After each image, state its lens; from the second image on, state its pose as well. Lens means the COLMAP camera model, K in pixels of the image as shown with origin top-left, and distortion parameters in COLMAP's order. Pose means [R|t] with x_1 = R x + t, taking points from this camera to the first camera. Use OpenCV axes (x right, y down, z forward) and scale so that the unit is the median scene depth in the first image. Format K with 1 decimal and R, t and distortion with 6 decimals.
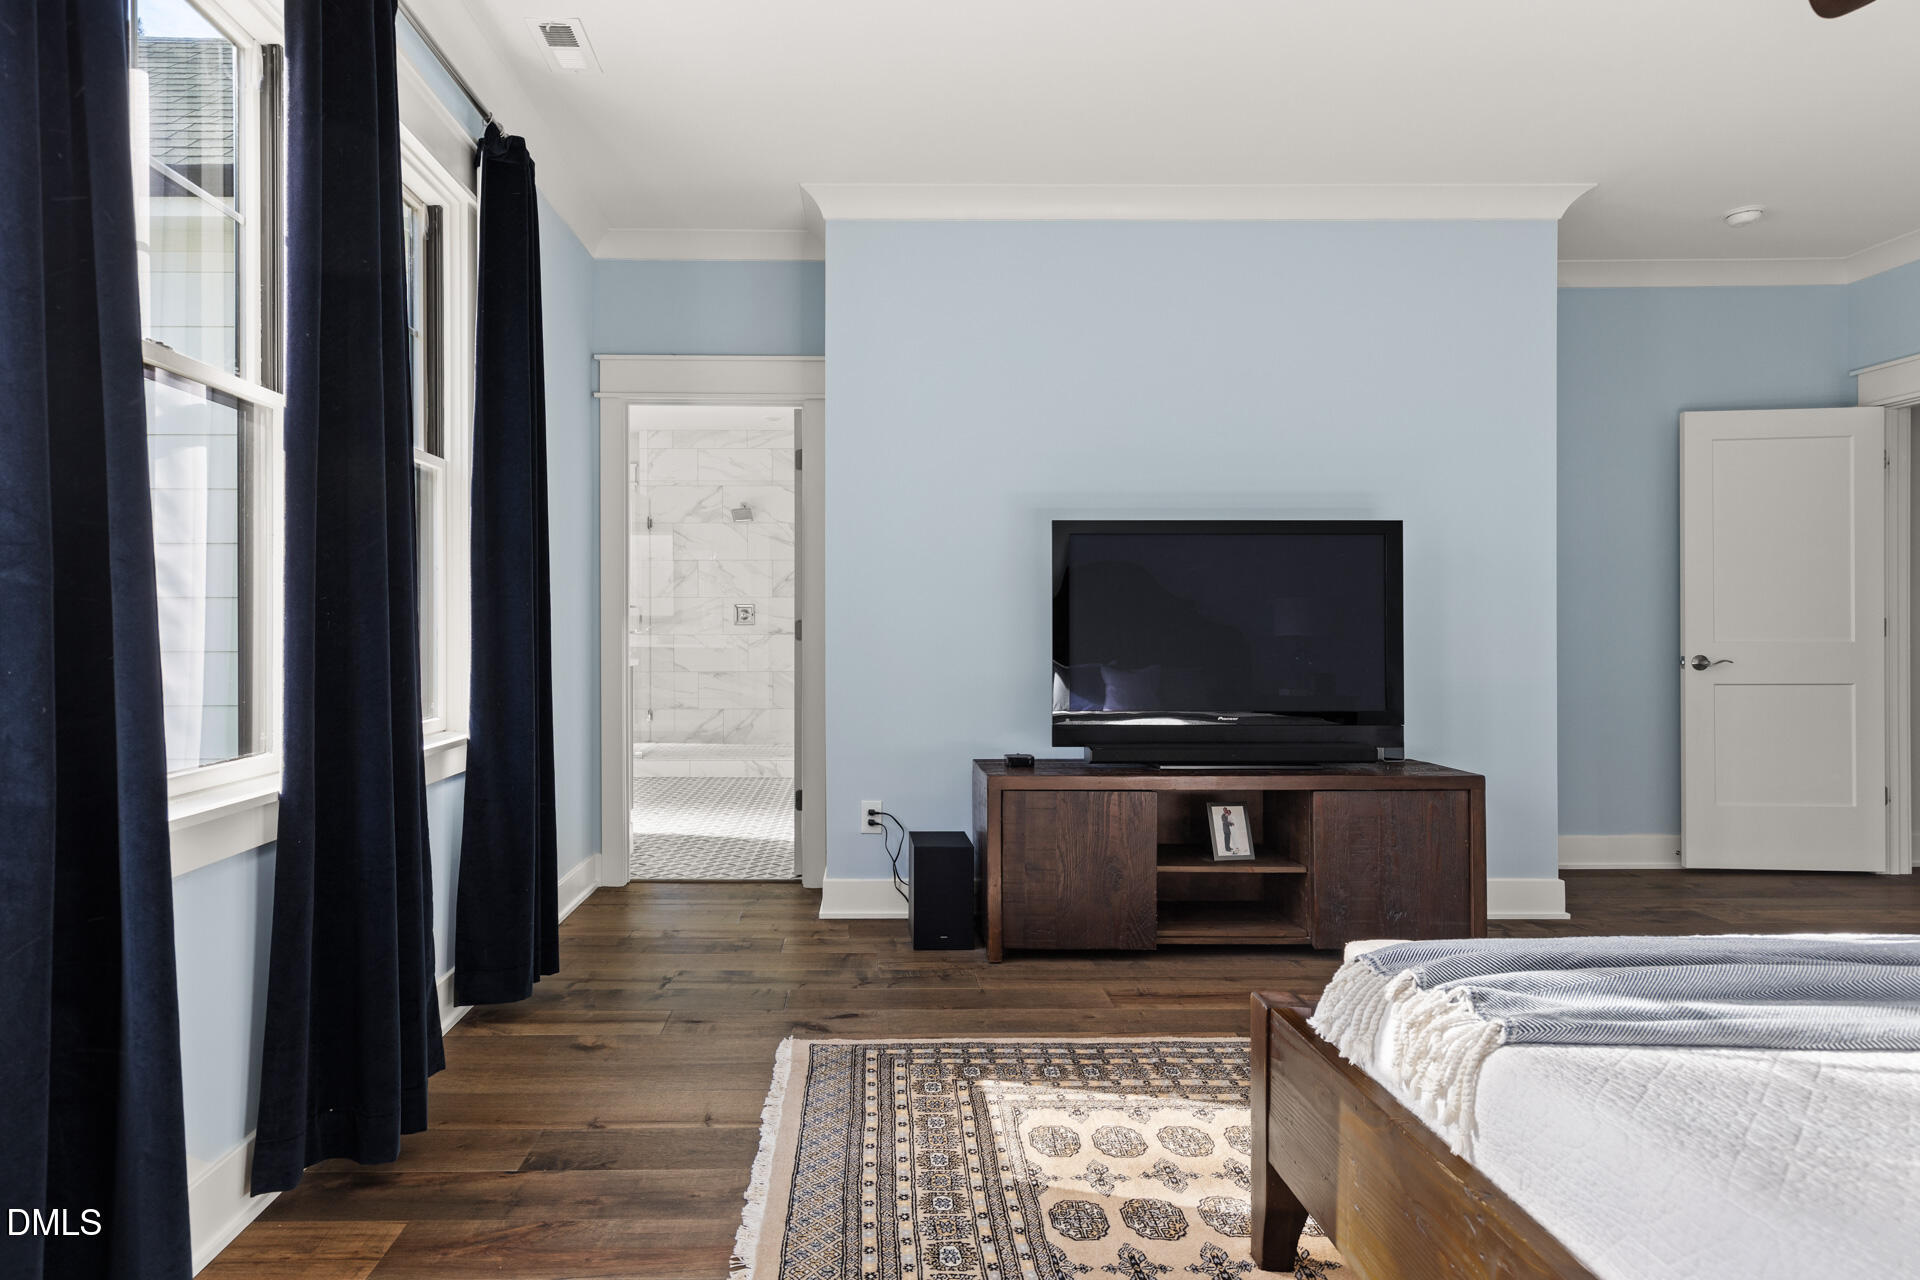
lens RADIAL K [[1122.4, 0, 960.0], [0, 1122.4, 640.0], [0, 0, 1]] dist [-0.001992, 0.000153]
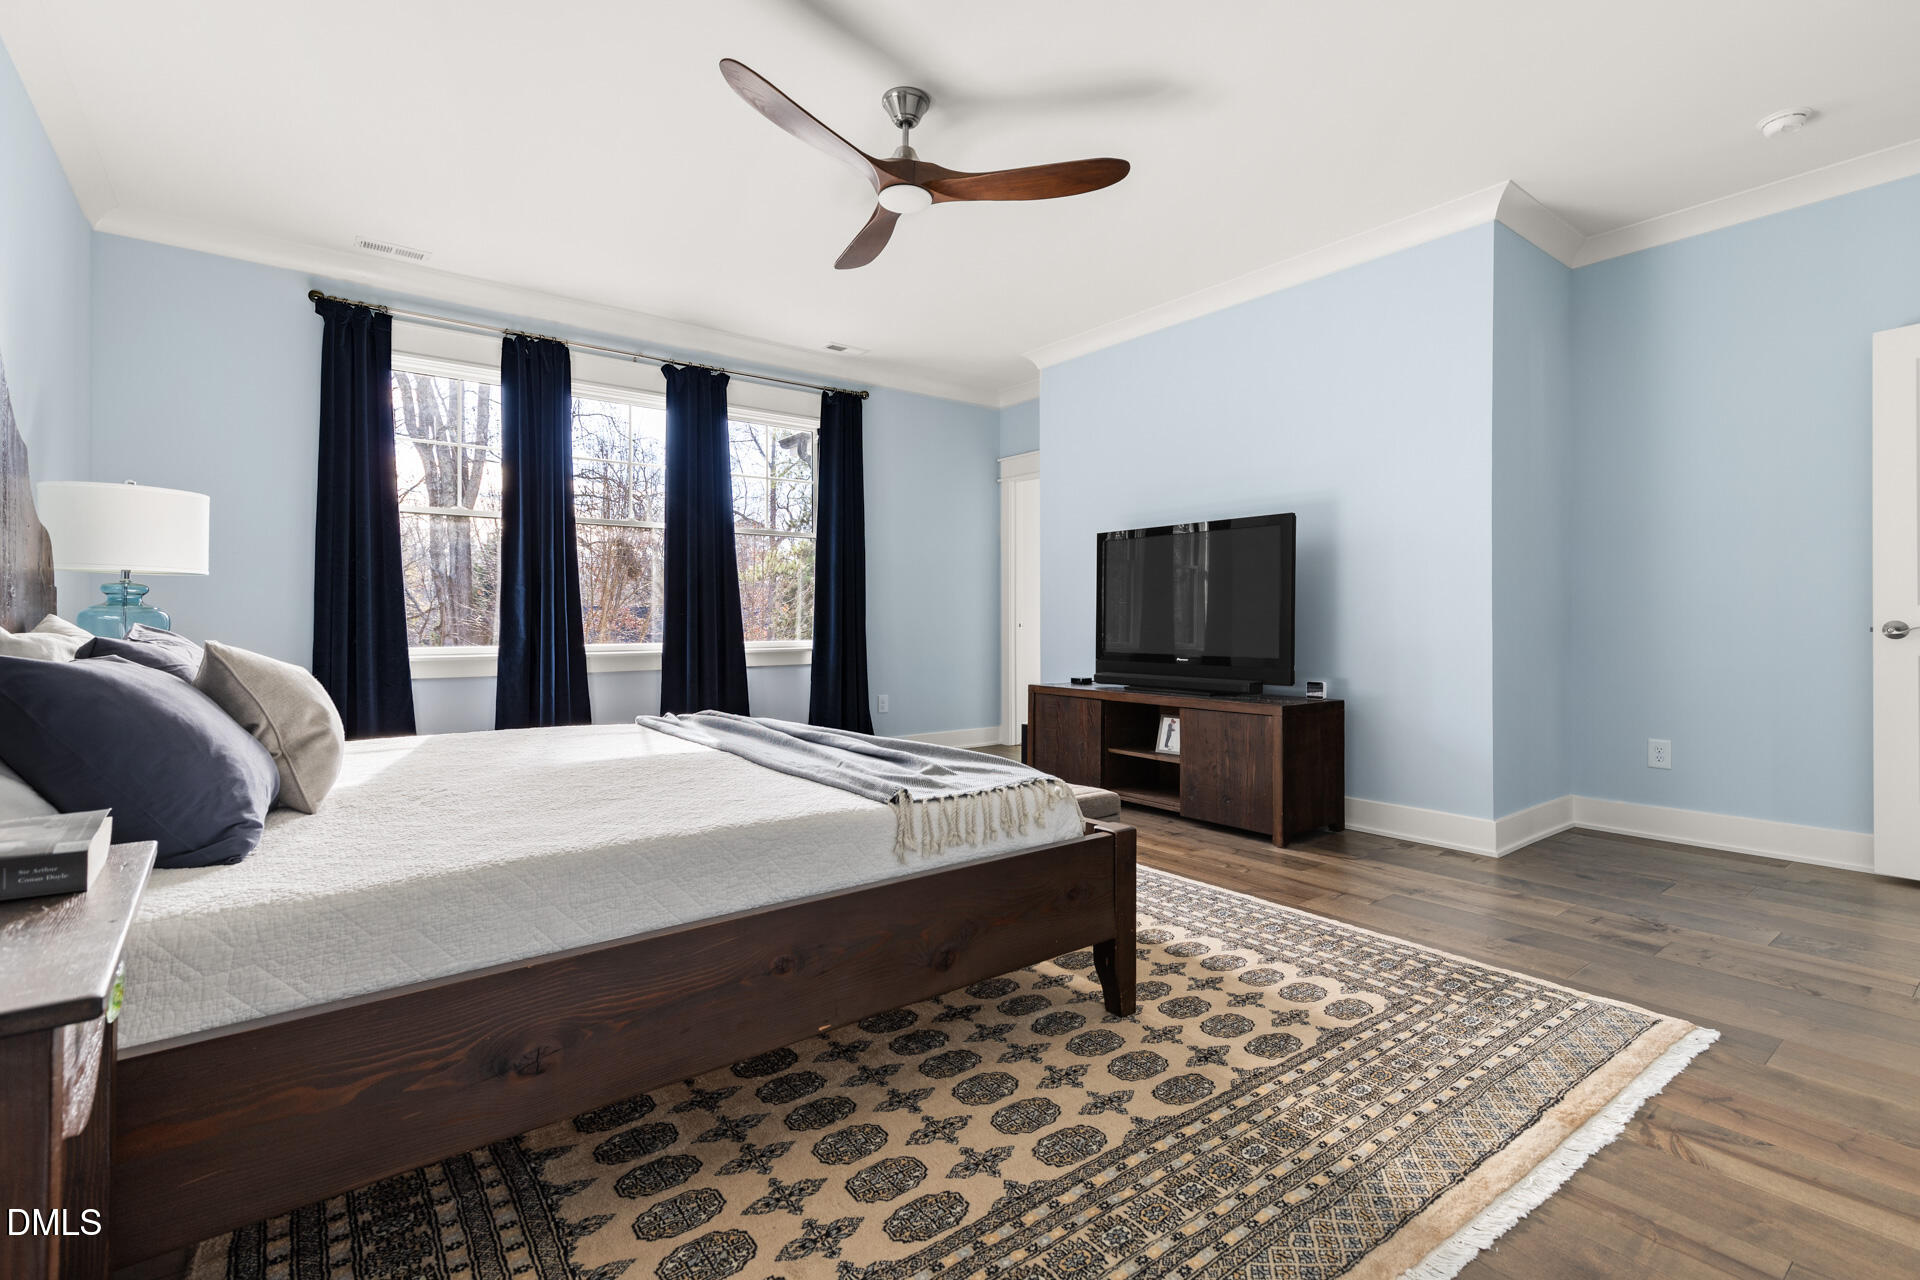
lens RADIAL K [[872.9, 0, 963.4], [0, 872.9, 623.3], [0, 0, 1]] dist [-0.001534, -0.000336]
pose [[0.614495, 0.003270, -0.788914, 0.746736], [-0.006201, 0.999981, -0.000685, 0.019794], [0.788896, 0.005313, 0.614503, 0.057948]]
